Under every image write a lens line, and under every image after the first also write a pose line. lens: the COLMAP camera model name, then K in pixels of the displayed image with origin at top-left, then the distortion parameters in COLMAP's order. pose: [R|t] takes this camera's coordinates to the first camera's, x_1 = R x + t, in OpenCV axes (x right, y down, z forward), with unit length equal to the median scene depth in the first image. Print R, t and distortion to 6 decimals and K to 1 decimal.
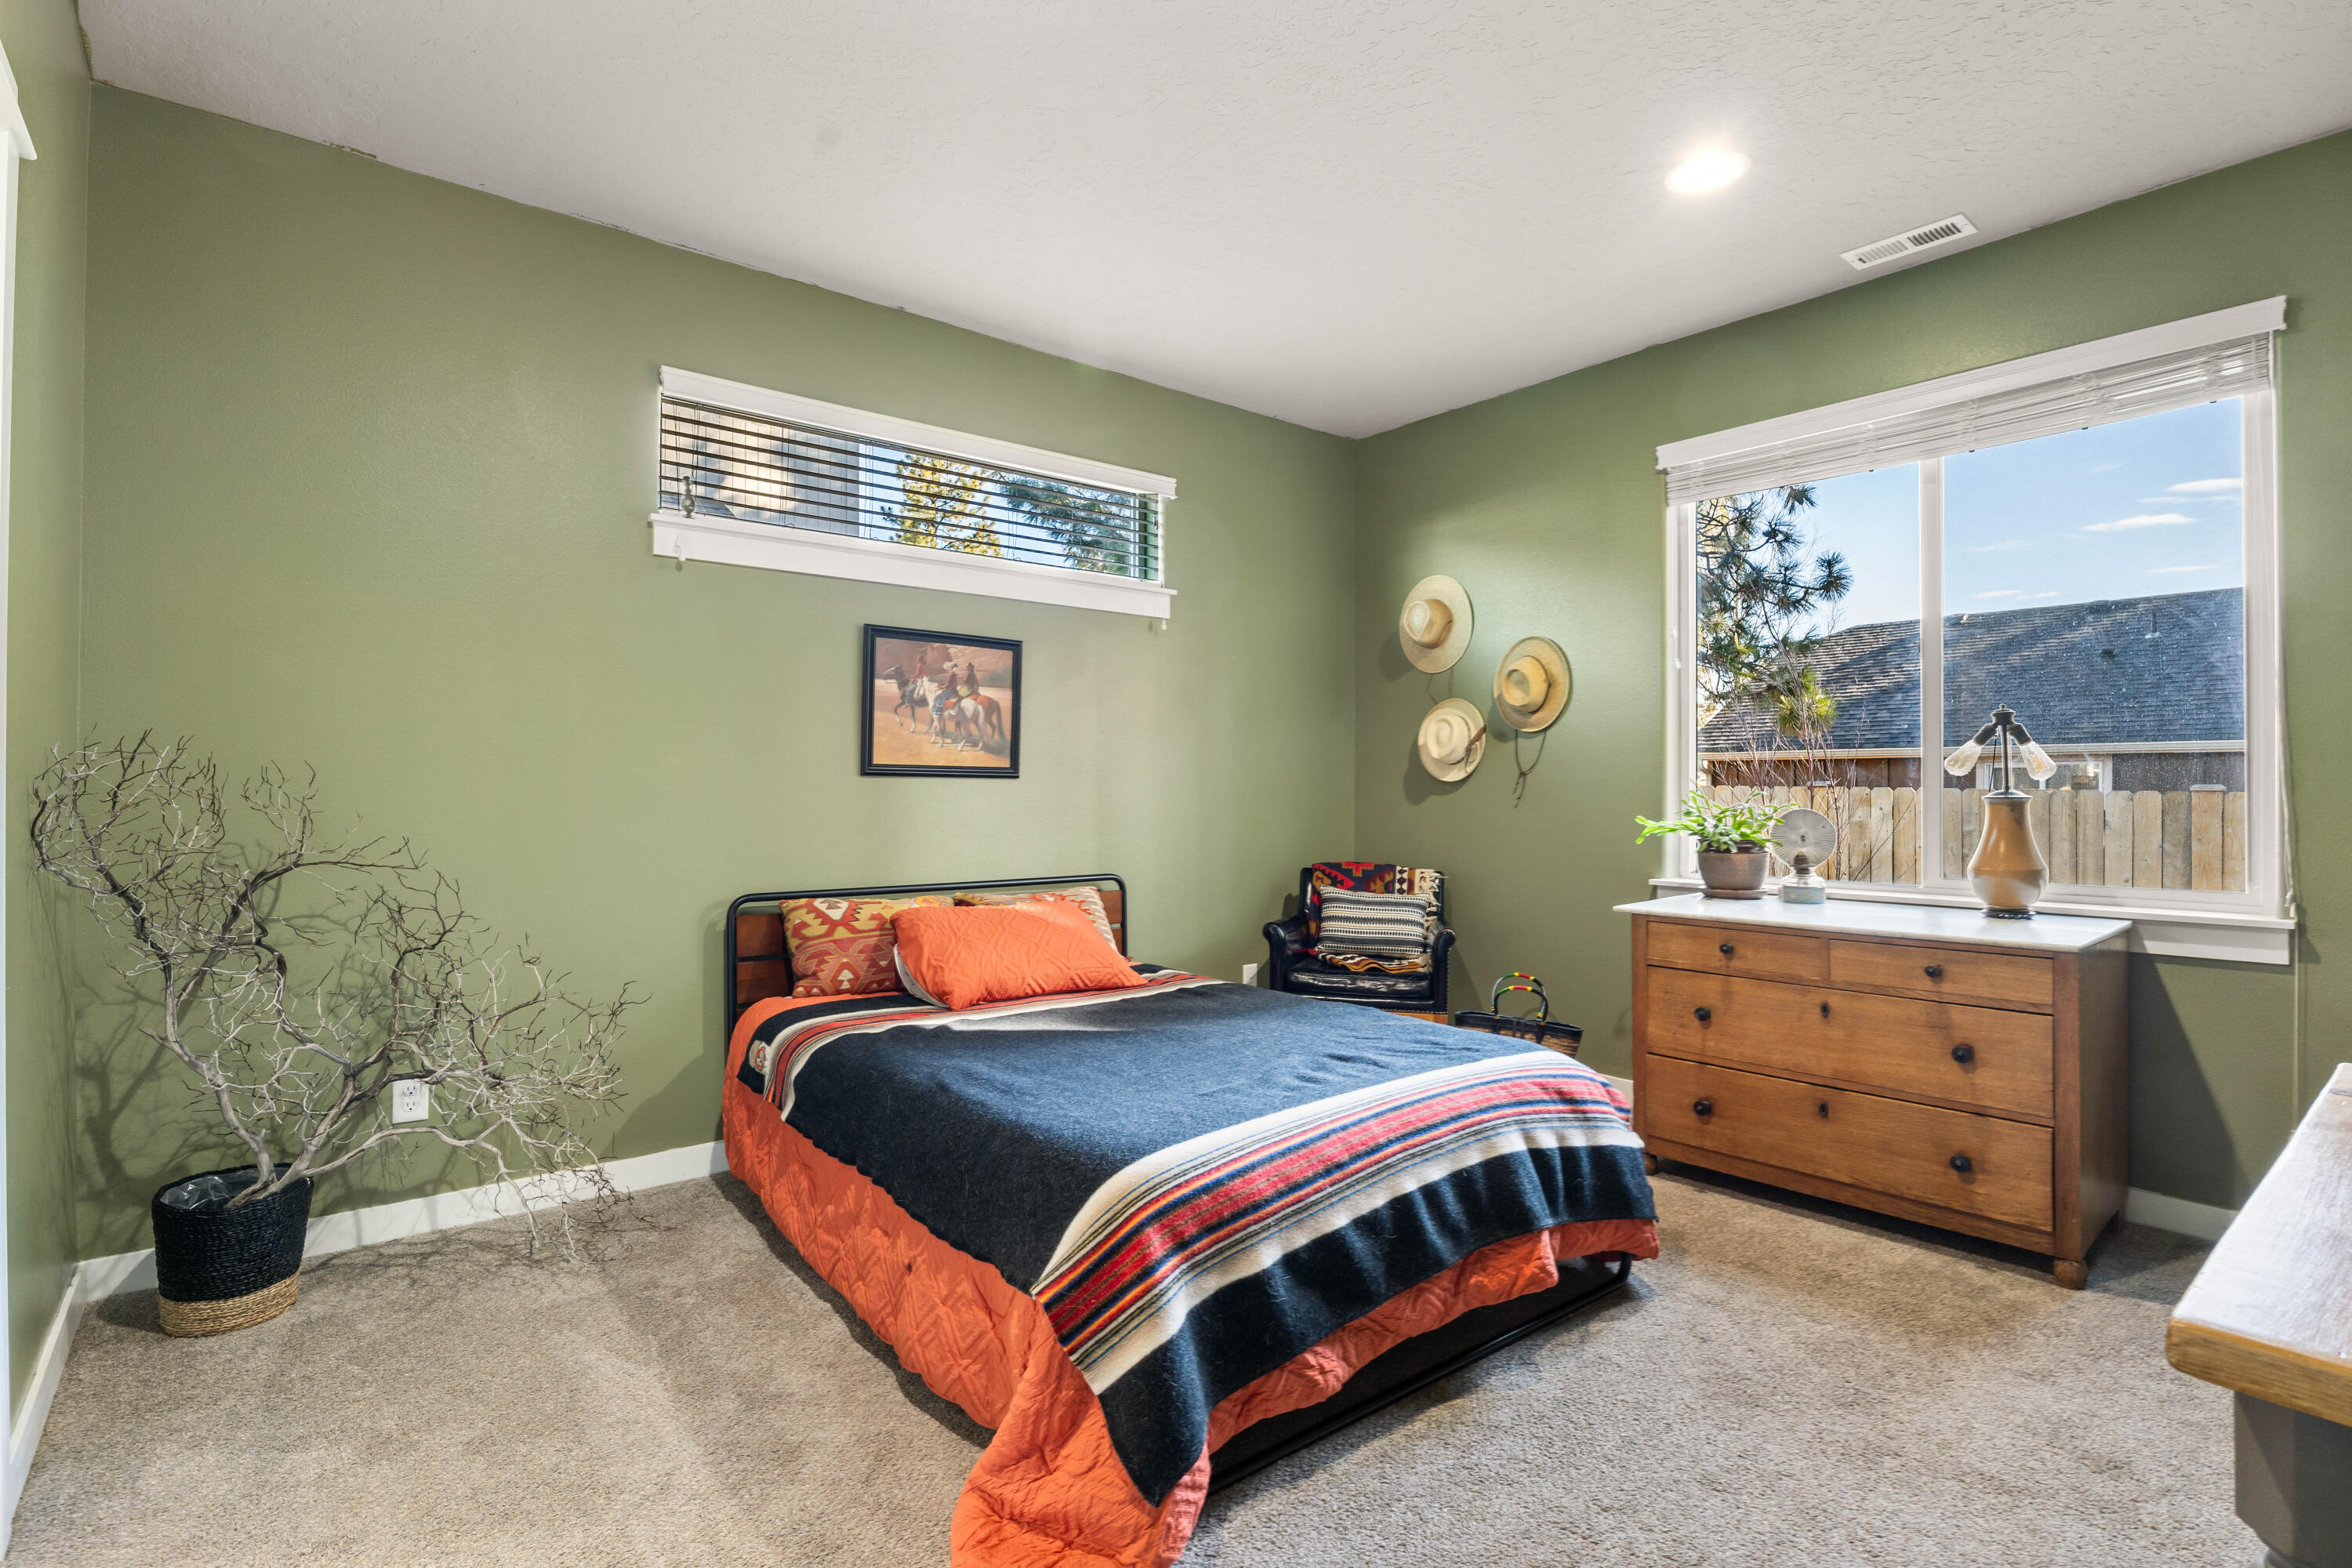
lens RADIAL K [[1129.5, 0, 1172.9], [0, 1129.5, 786.1], [0, 0, 1]] dist [-0.006308, -0.000572]
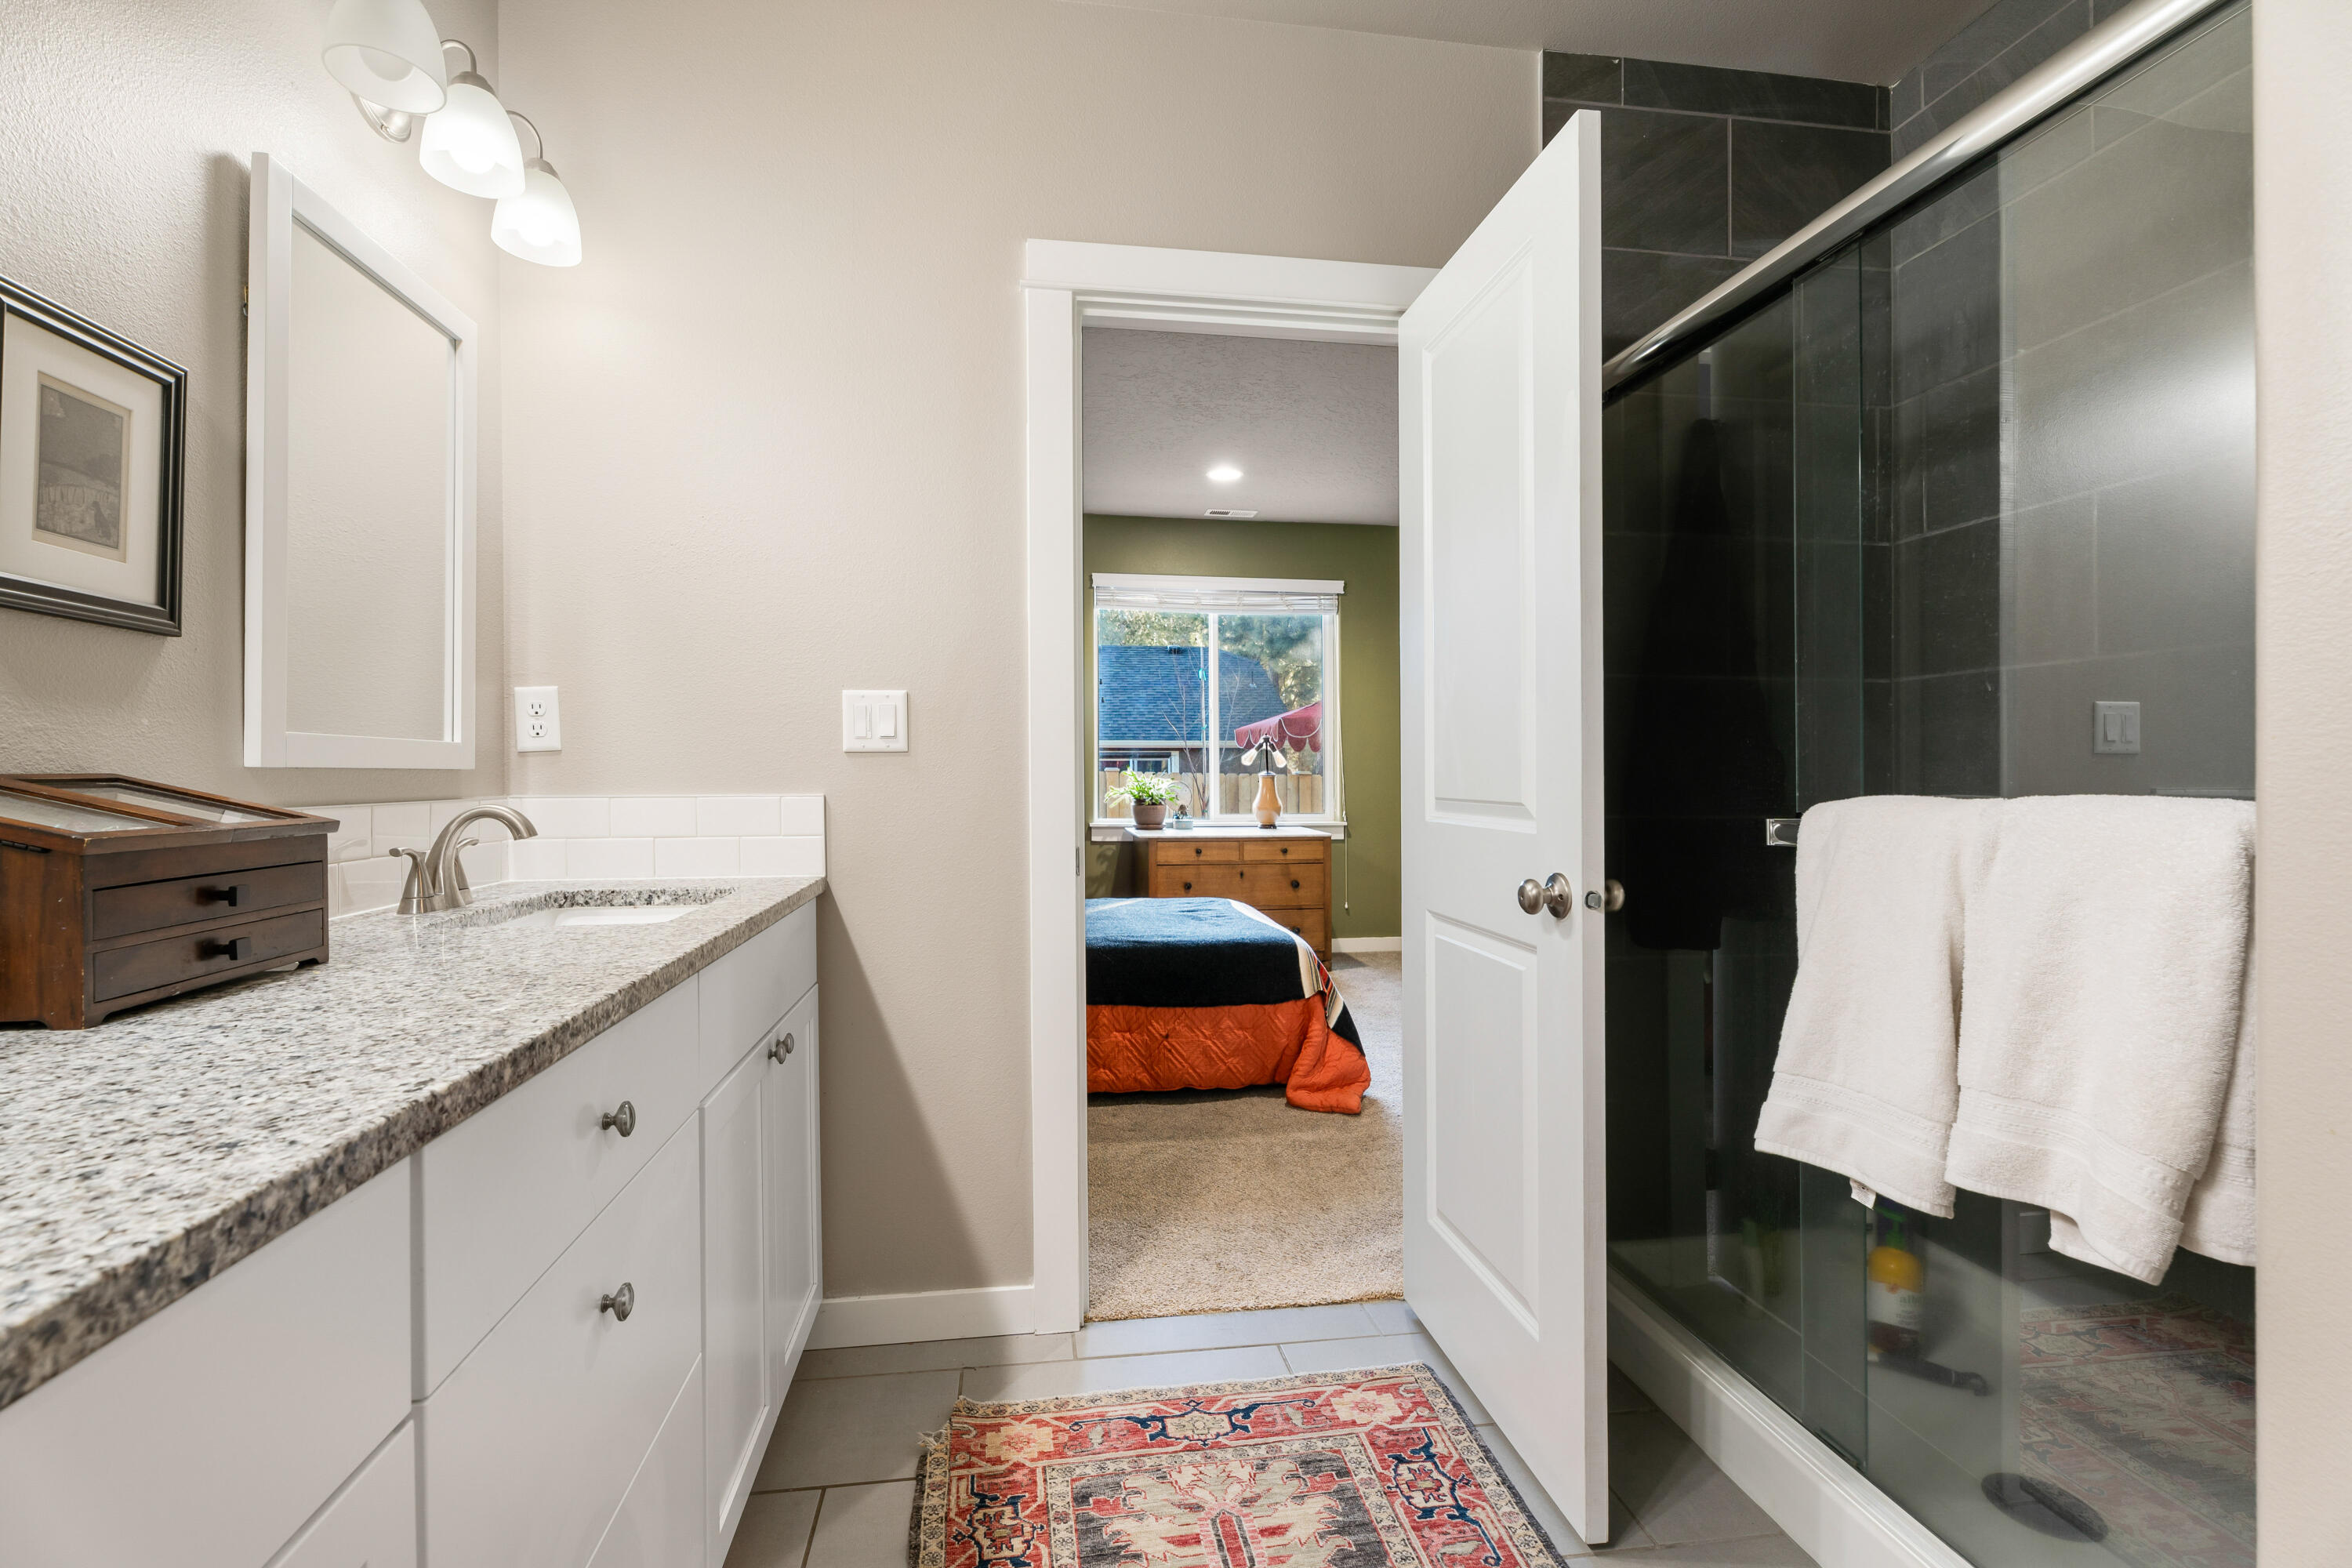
lens RADIAL K [[1052.0, 0, 1173.5], [0, 1052.0, 772.7], [0, 0, 1]] dist [0.002991, 0.000196]
pose [[0.508477, -0.002106, 0.861073, -1.210869], [-0.003370, 0.999984, 0.004436, -0.004020], [-0.861069, -0.005157, 0.508462, 0.091676]]
